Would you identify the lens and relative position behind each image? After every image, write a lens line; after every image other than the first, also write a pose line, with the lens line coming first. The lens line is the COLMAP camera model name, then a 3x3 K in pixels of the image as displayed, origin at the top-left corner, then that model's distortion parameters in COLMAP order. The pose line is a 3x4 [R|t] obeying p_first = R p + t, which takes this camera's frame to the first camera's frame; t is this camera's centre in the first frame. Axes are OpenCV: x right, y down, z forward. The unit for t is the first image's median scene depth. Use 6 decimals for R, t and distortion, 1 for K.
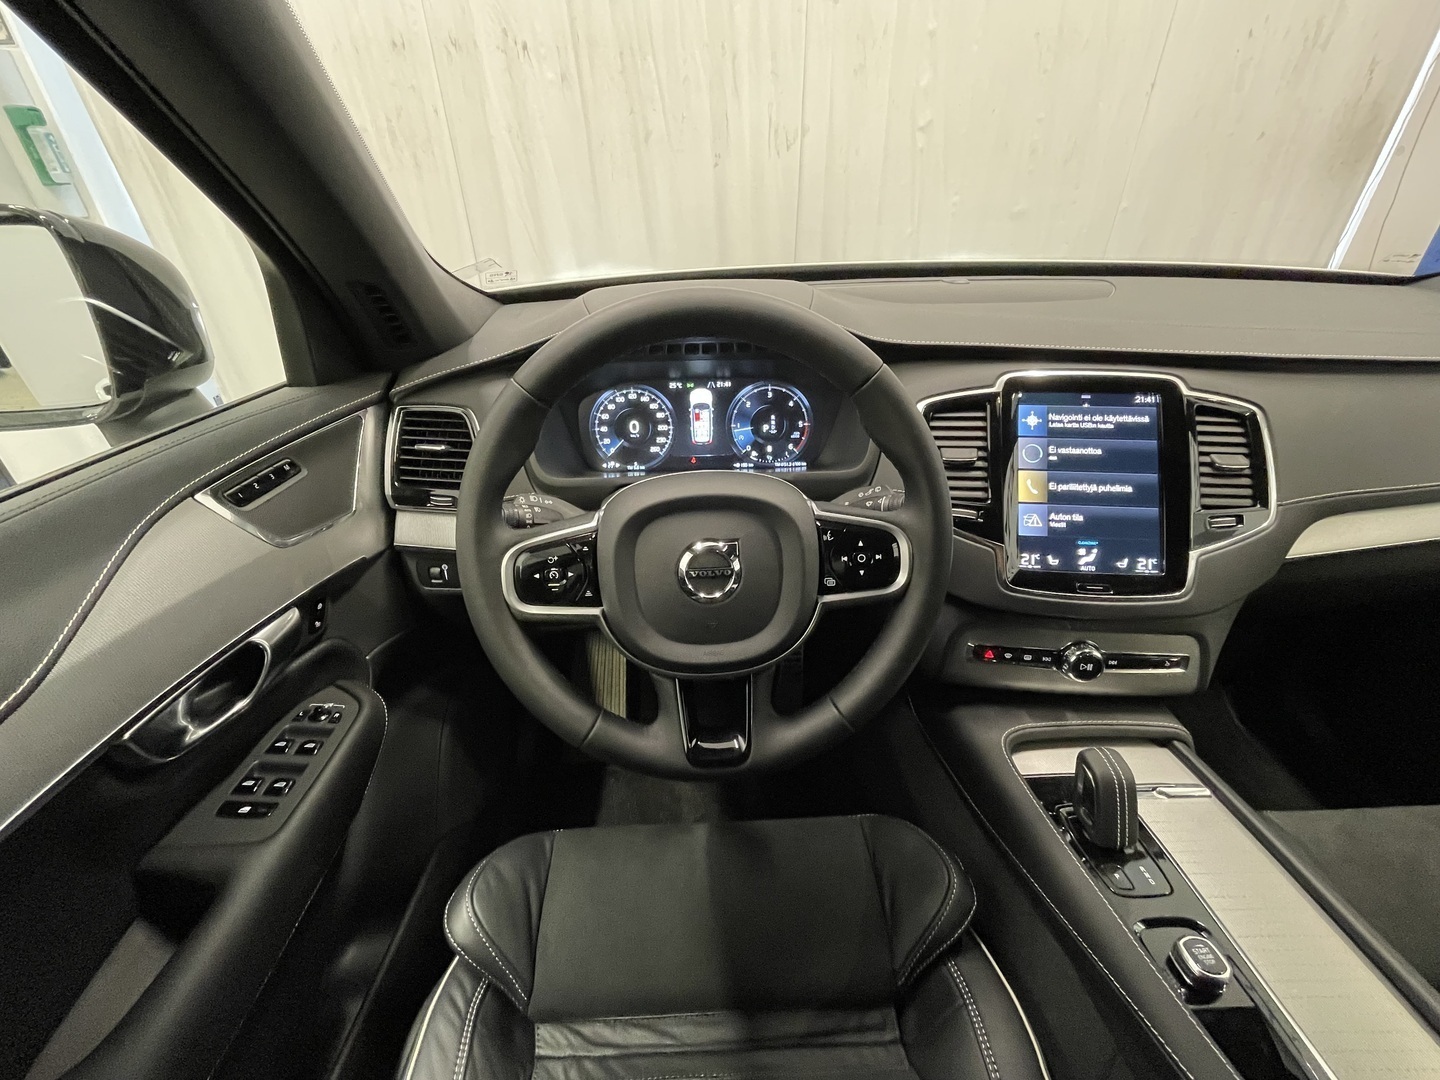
lens RADIAL K [[610.6, 0, 720.0], [0, 610.6, 540.0], [0, 0, 1]] dist [0.000261, -0.000196]
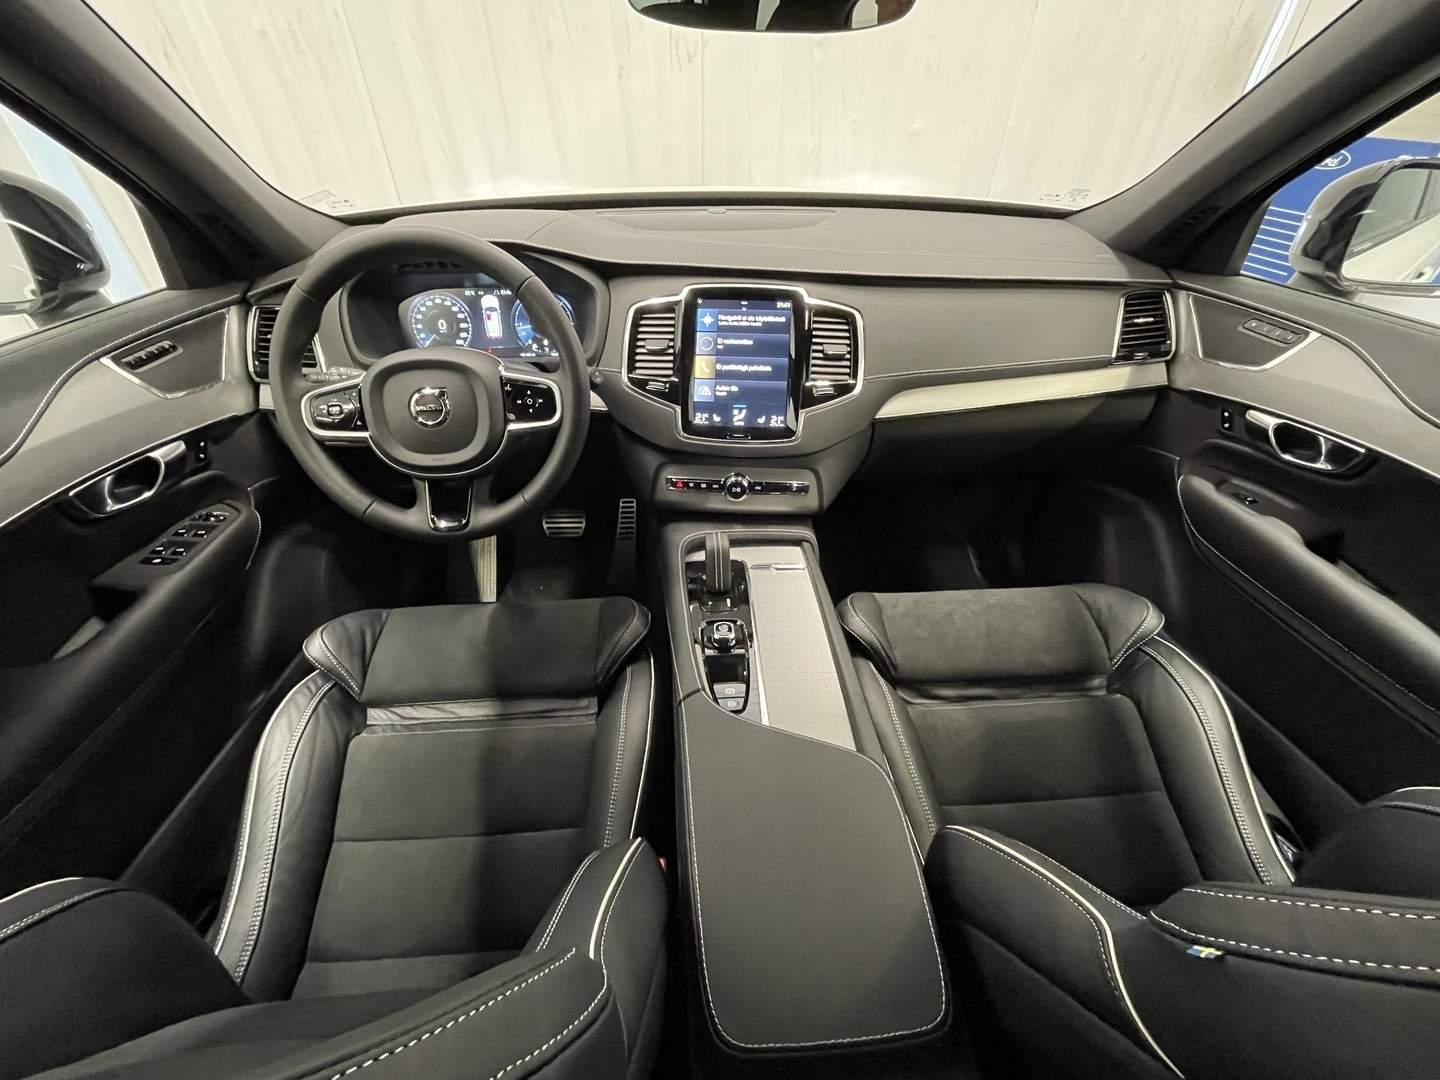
lens RADIAL K [[610.6, 0, 720.0], [0, 610.6, 540.0], [0, 0, 1]] dist [0.000261, -0.000196]
pose [[0.999388, -0.004760, 0.034667, 0.498361], [0.000518, 0.992610, 0.121347, 0.145791], [-0.034988, -0.121255, 0.992005, -0.493183]]
